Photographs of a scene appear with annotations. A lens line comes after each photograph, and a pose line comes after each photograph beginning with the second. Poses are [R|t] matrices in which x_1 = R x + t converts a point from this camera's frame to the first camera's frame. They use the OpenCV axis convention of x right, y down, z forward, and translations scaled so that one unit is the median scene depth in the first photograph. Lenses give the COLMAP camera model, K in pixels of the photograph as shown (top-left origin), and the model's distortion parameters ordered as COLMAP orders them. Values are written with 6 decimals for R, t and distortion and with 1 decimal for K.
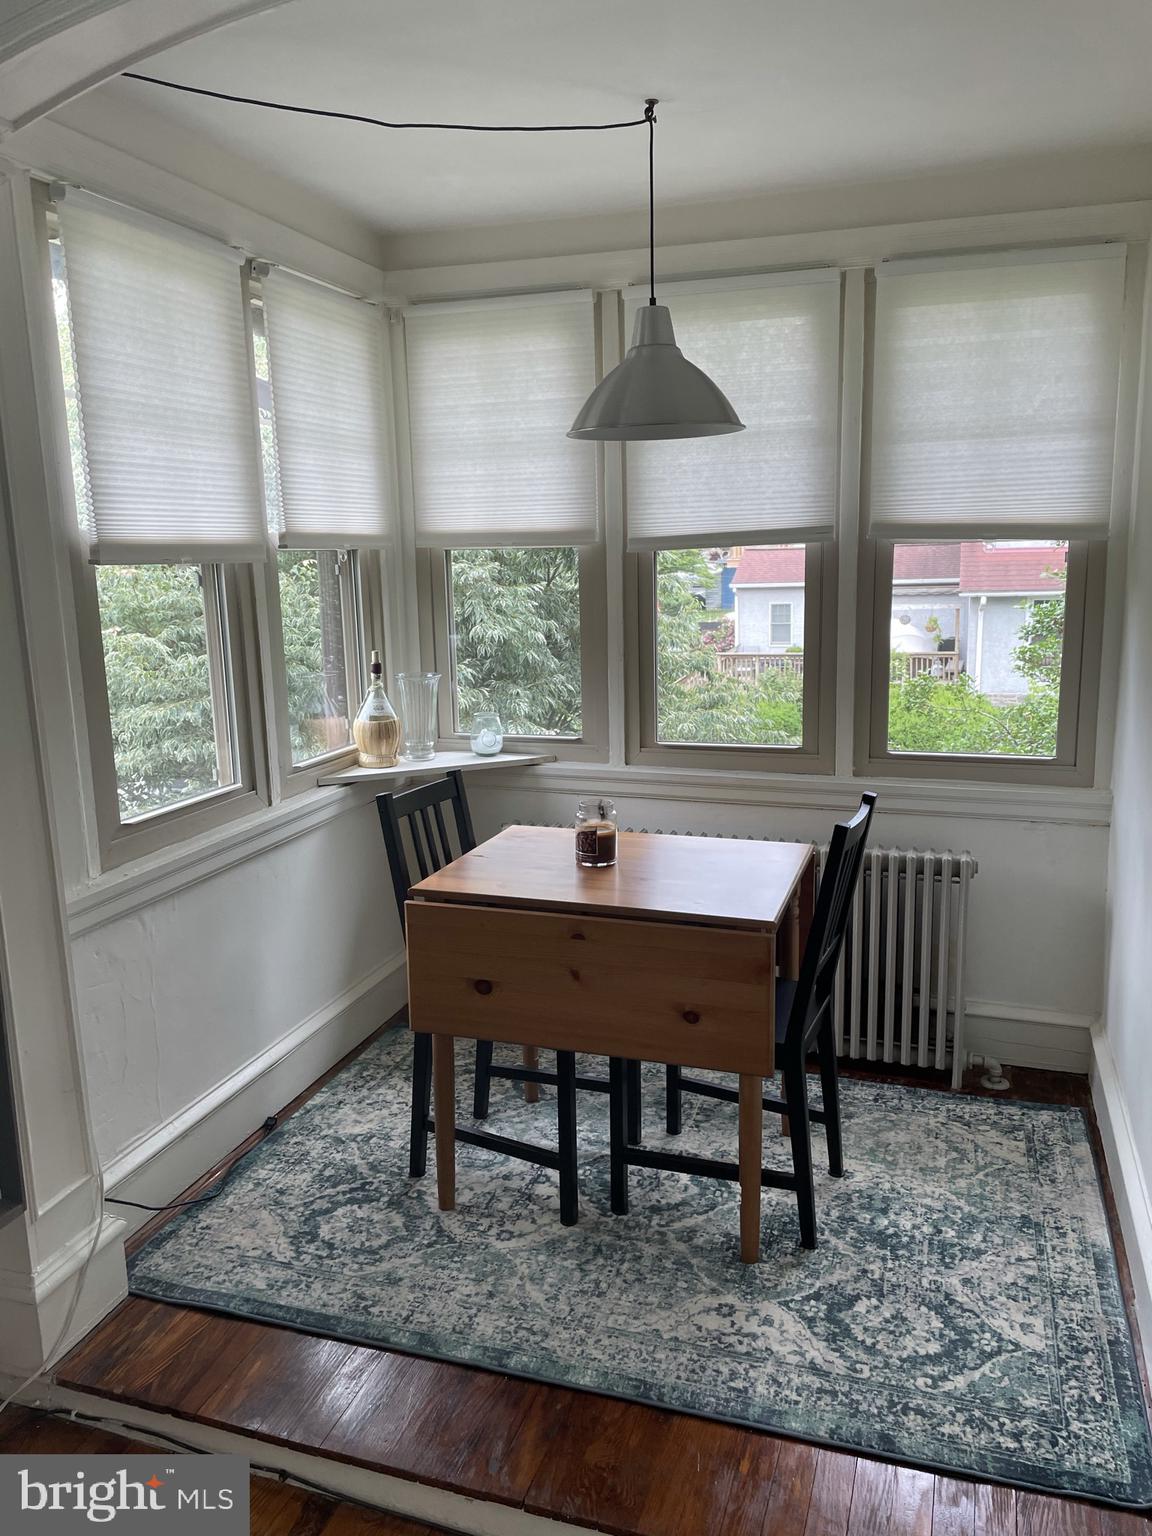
lens RADIAL K [[1186.4, 0, 576.0], [0, 1186.4, 768.0], [0, 0, 1]] dist [0.098571, -0.138729]
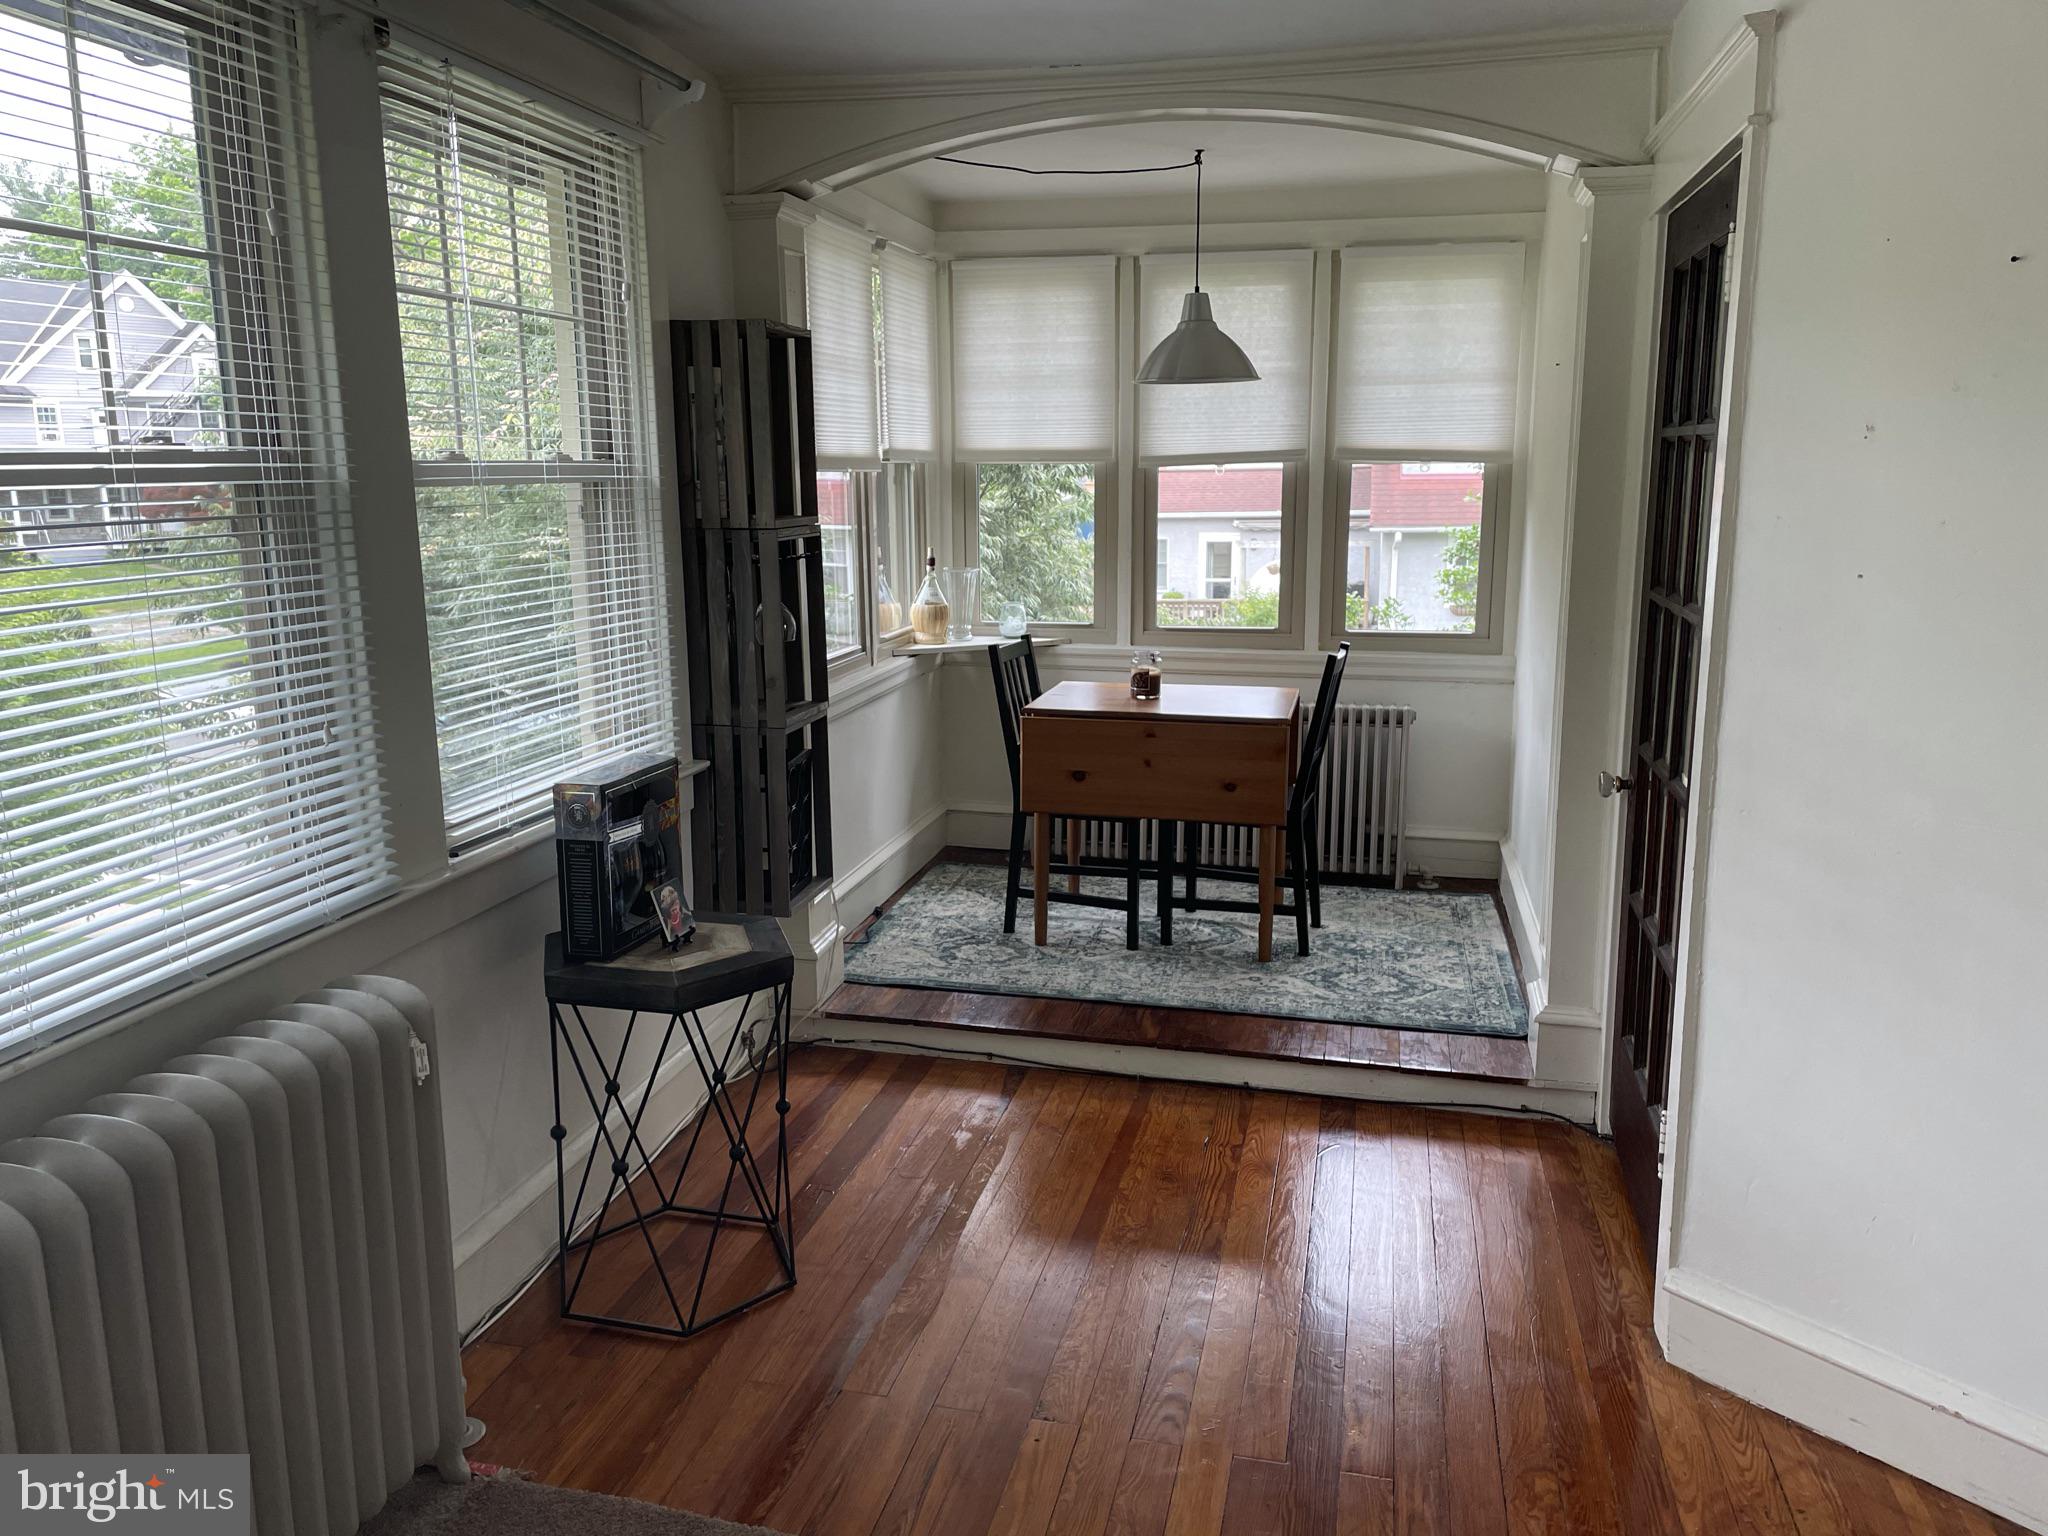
lens RADIAL K [[1581.9, 0, 1011.1], [0, 1581.9, 774.5], [0, 0, 1]] dist [0.098571, -0.138729]
pose [[0.995763, -0.002664, 0.091916, -0.276270], [0.001866, 0.999960, 0.008763, 0.139160], [-0.091936, -0.008555, 0.995728, -0.718424]]
